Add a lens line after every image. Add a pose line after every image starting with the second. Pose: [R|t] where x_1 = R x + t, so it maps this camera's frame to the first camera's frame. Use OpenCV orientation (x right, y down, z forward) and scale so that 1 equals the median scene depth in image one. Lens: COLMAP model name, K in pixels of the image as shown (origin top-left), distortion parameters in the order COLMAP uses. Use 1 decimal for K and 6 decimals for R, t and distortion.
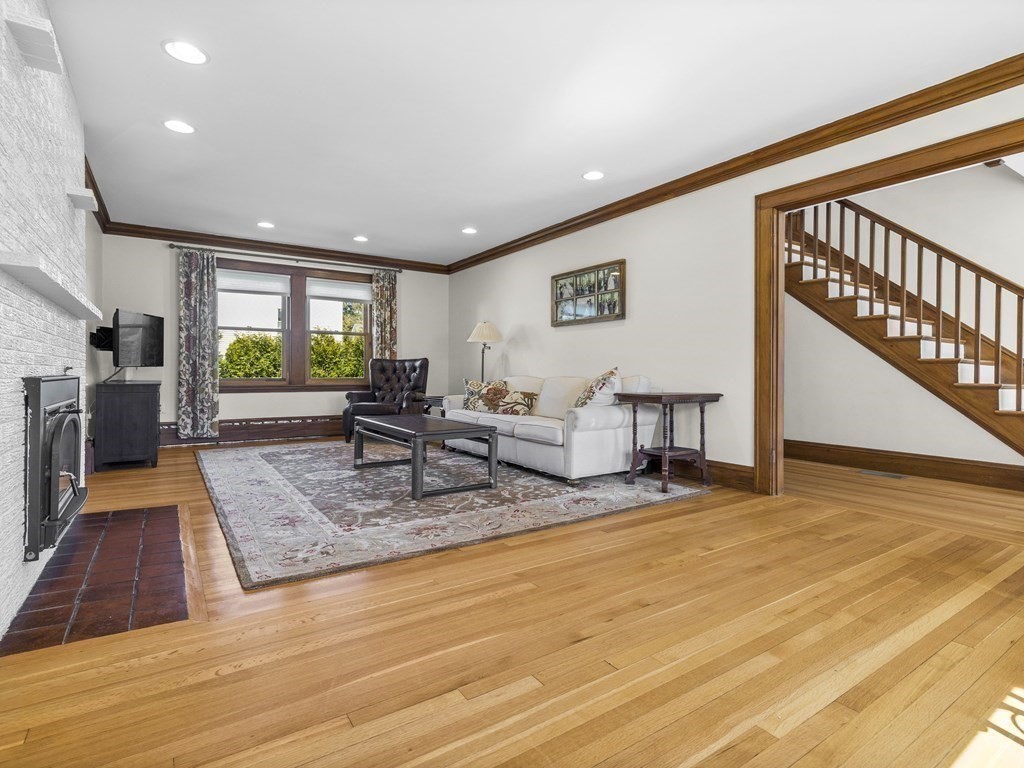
lens RADIAL K [[493.5, 0, 504.1], [0, 493.5, 378.7], [0, 0, 1]] dist [-0.004630, -0.000517]
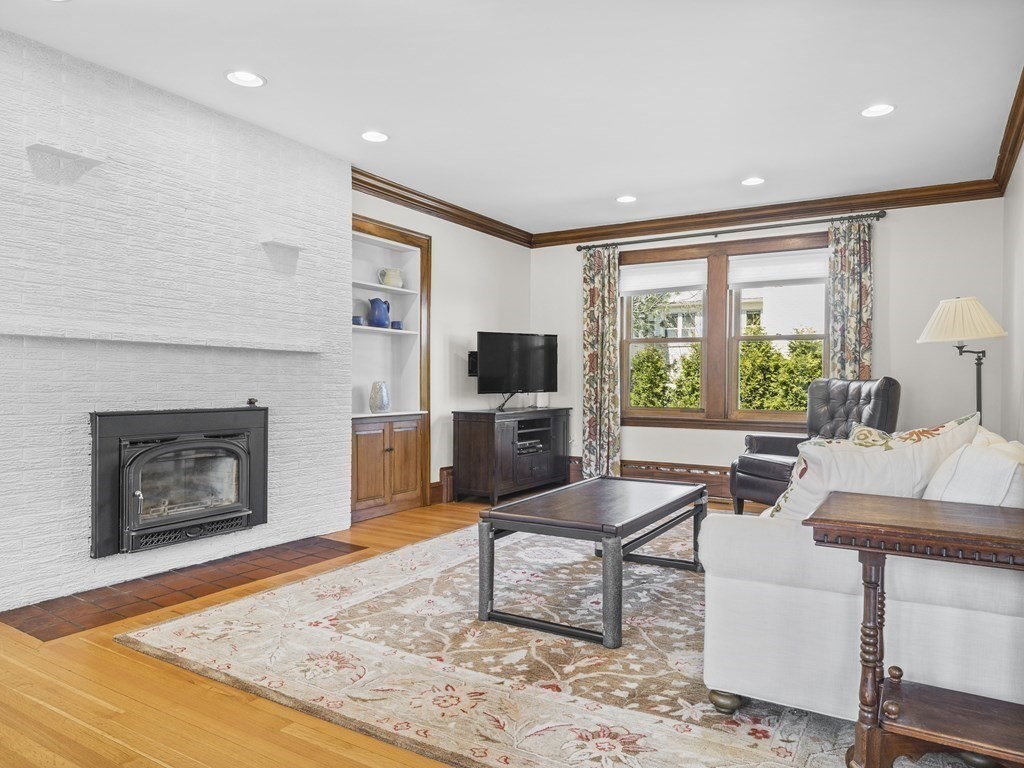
lens RADIAL K [[705.8, 0, 512.0], [0, 705.8, 384.0], [0, 0, 1]] dist [-0.002245, -0.004191]
pose [[0.450053, -0.003051, -0.892997, 0.348496], [-0.018067, 0.999758, -0.012521, -0.020171], [0.892819, 0.021769, 0.449889, 0.357581]]
